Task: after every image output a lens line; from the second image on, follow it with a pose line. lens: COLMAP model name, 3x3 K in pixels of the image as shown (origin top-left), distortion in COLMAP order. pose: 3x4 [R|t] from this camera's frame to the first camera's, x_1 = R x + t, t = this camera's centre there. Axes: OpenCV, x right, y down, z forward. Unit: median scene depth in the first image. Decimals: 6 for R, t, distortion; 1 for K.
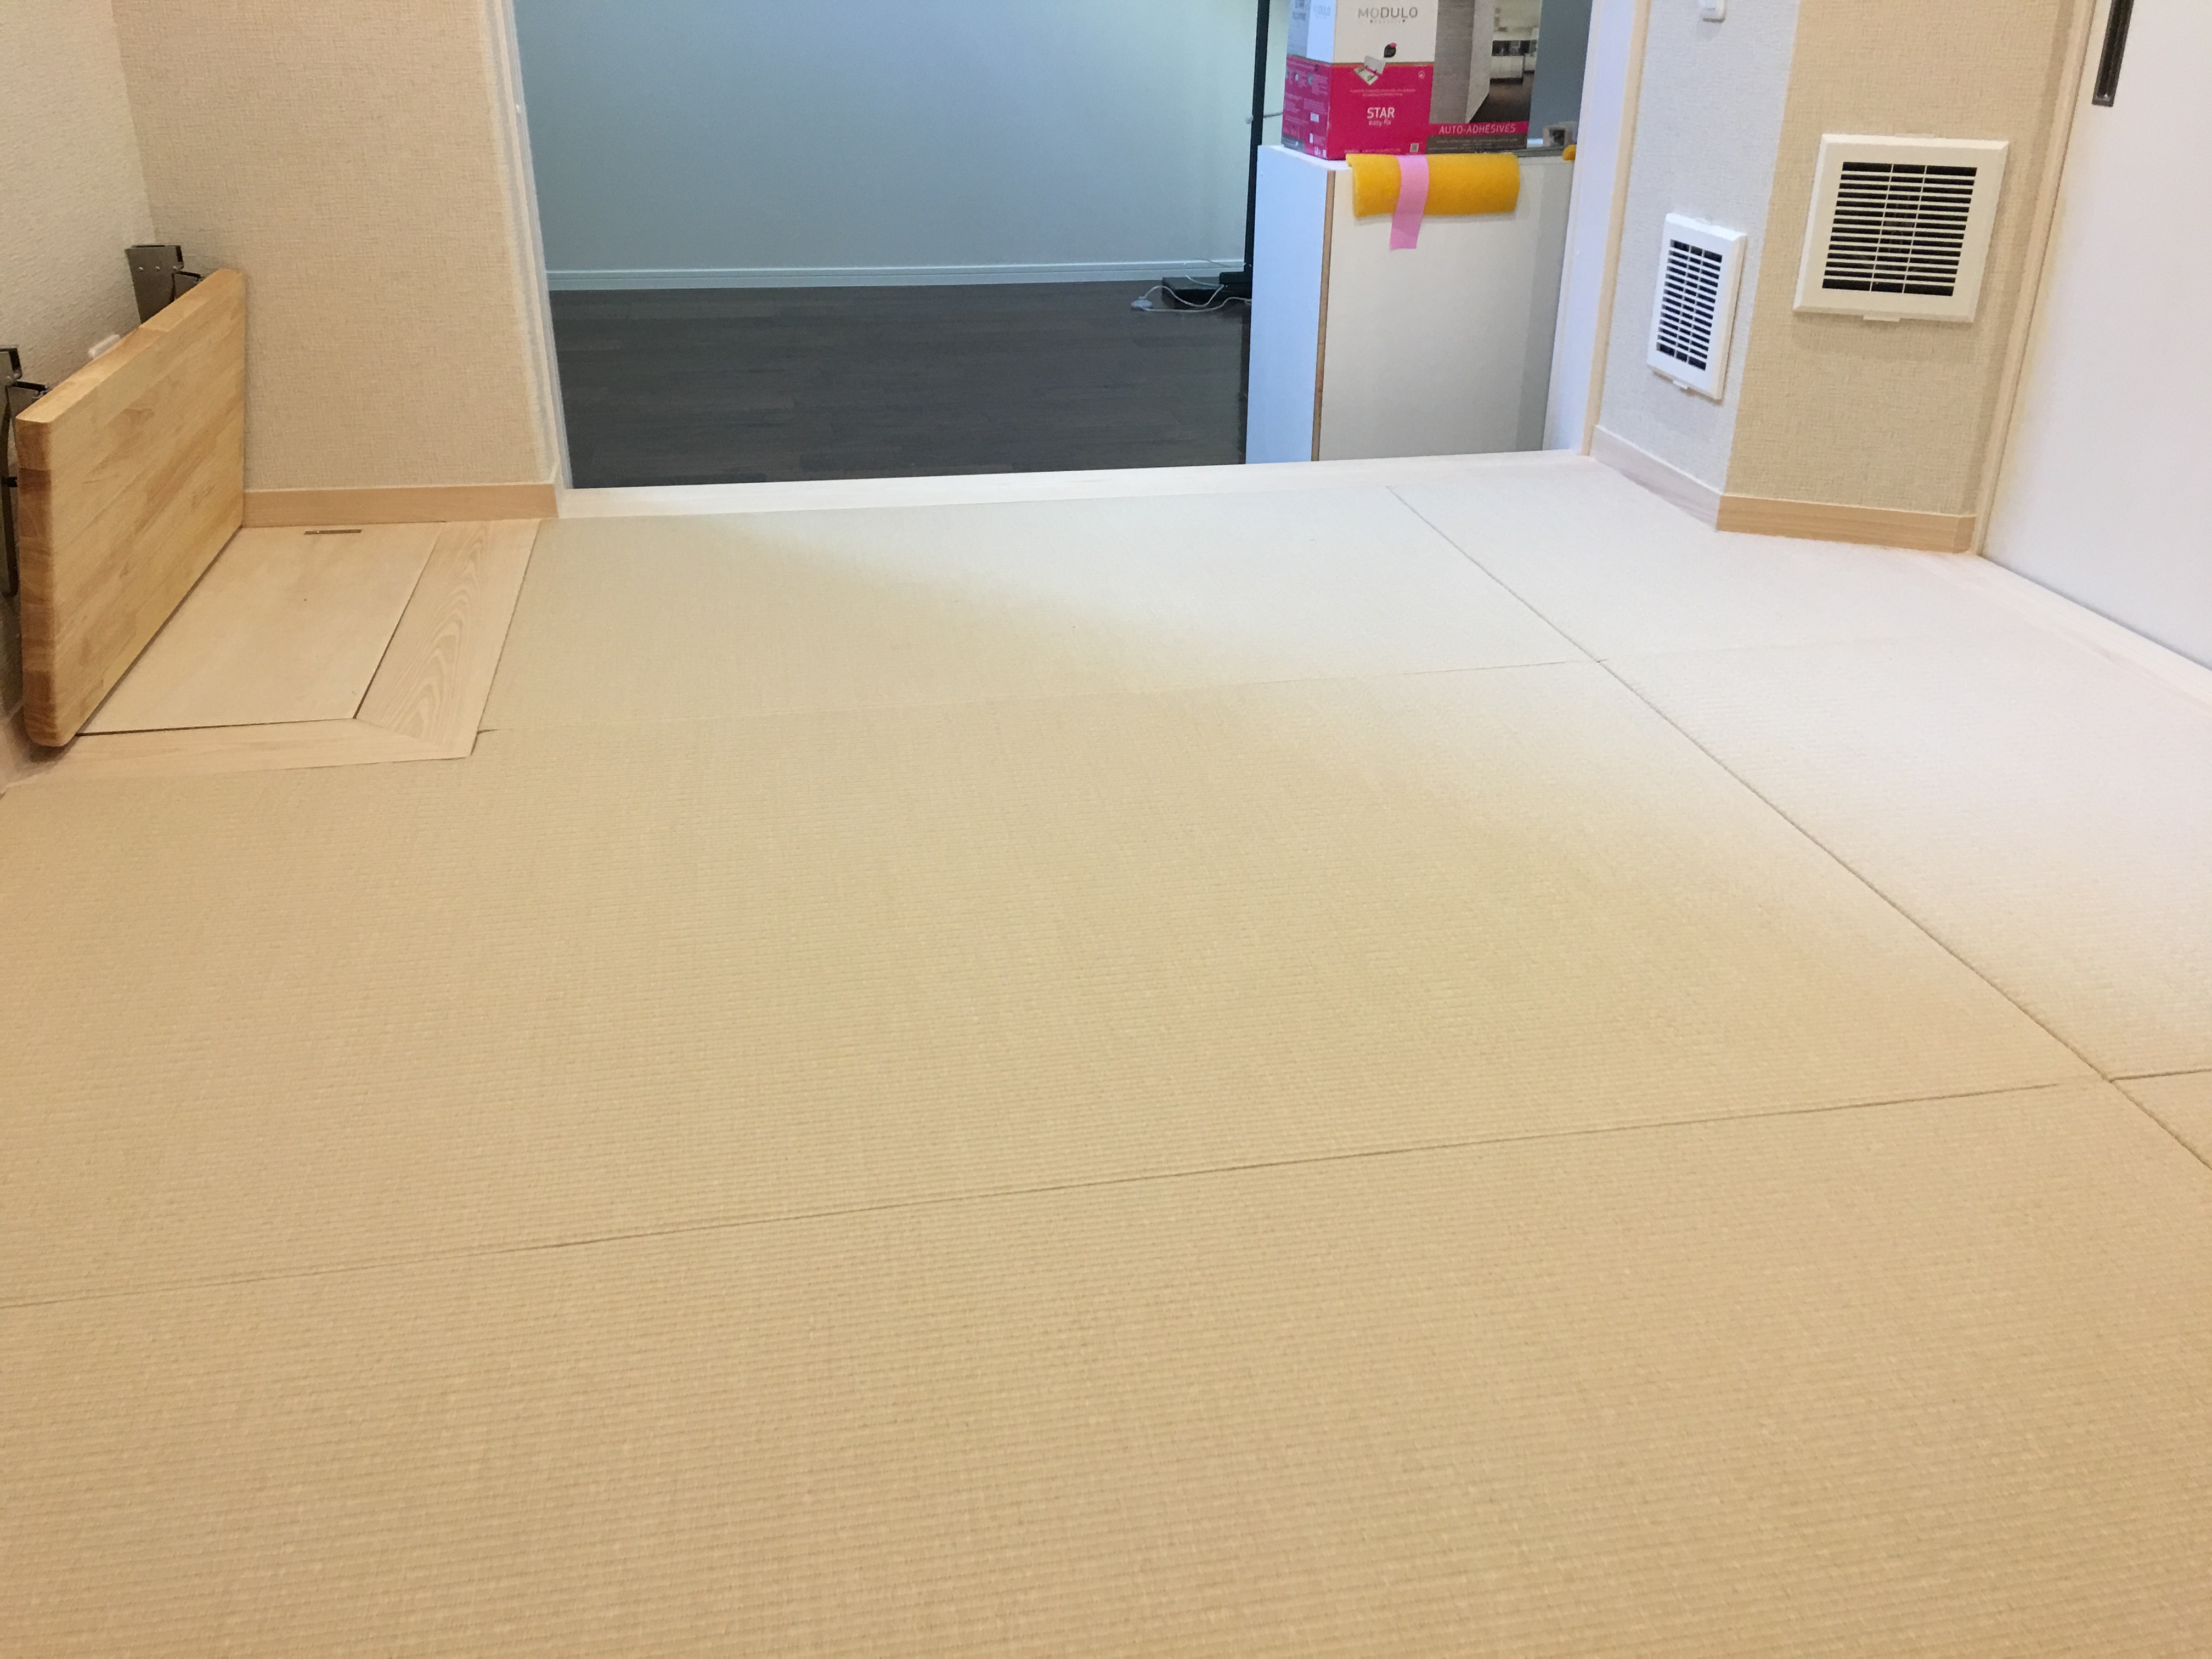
lens RADIAL K [[1839.3, 0, 1139.6], [0, 1839.3, 821.8], [0, 0, 1]] dist [-0.005087, -0.007811]
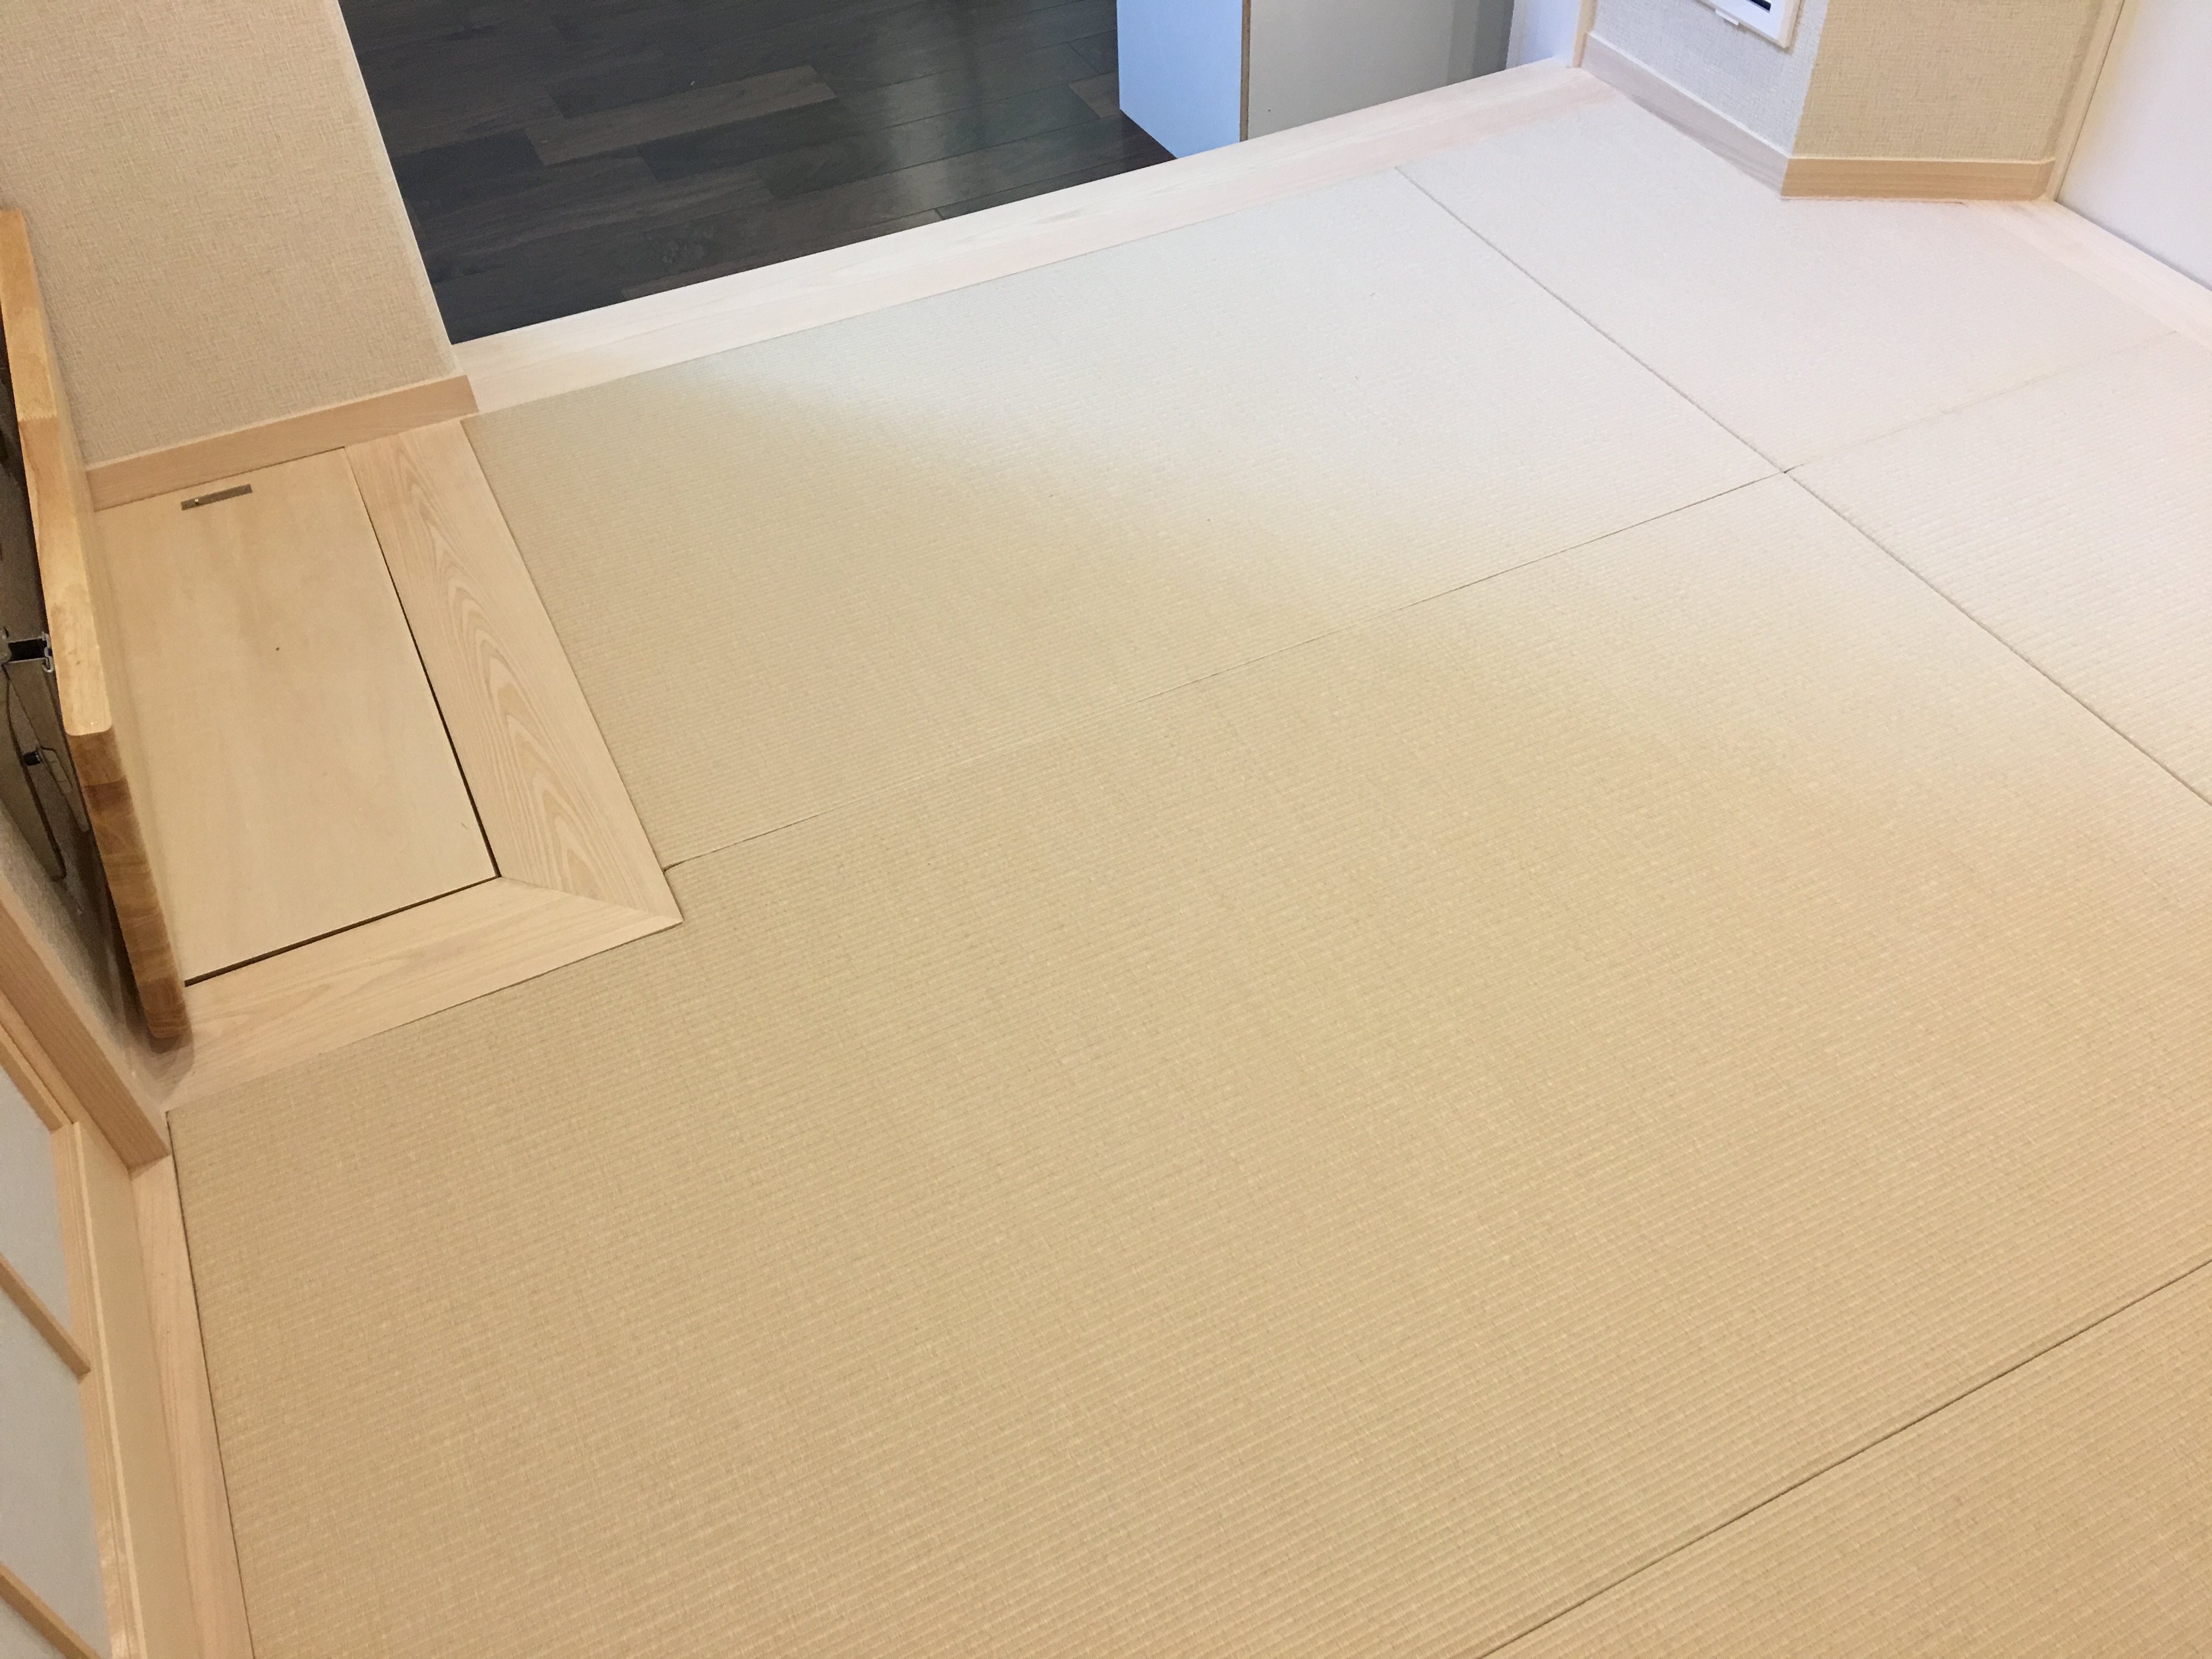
lens RADIAL K [[1853.6, 0, 1106.0], [0, 1853.6, 829.5], [0, 0, 1]] dist [-0.038966, -0.005478]
pose [[0.965633, -0.213604, 0.148074, -0.213146], [0.144469, 0.914713, 0.377398, -0.267552], [-0.216059, -0.343036, 0.914136, 0.139703]]
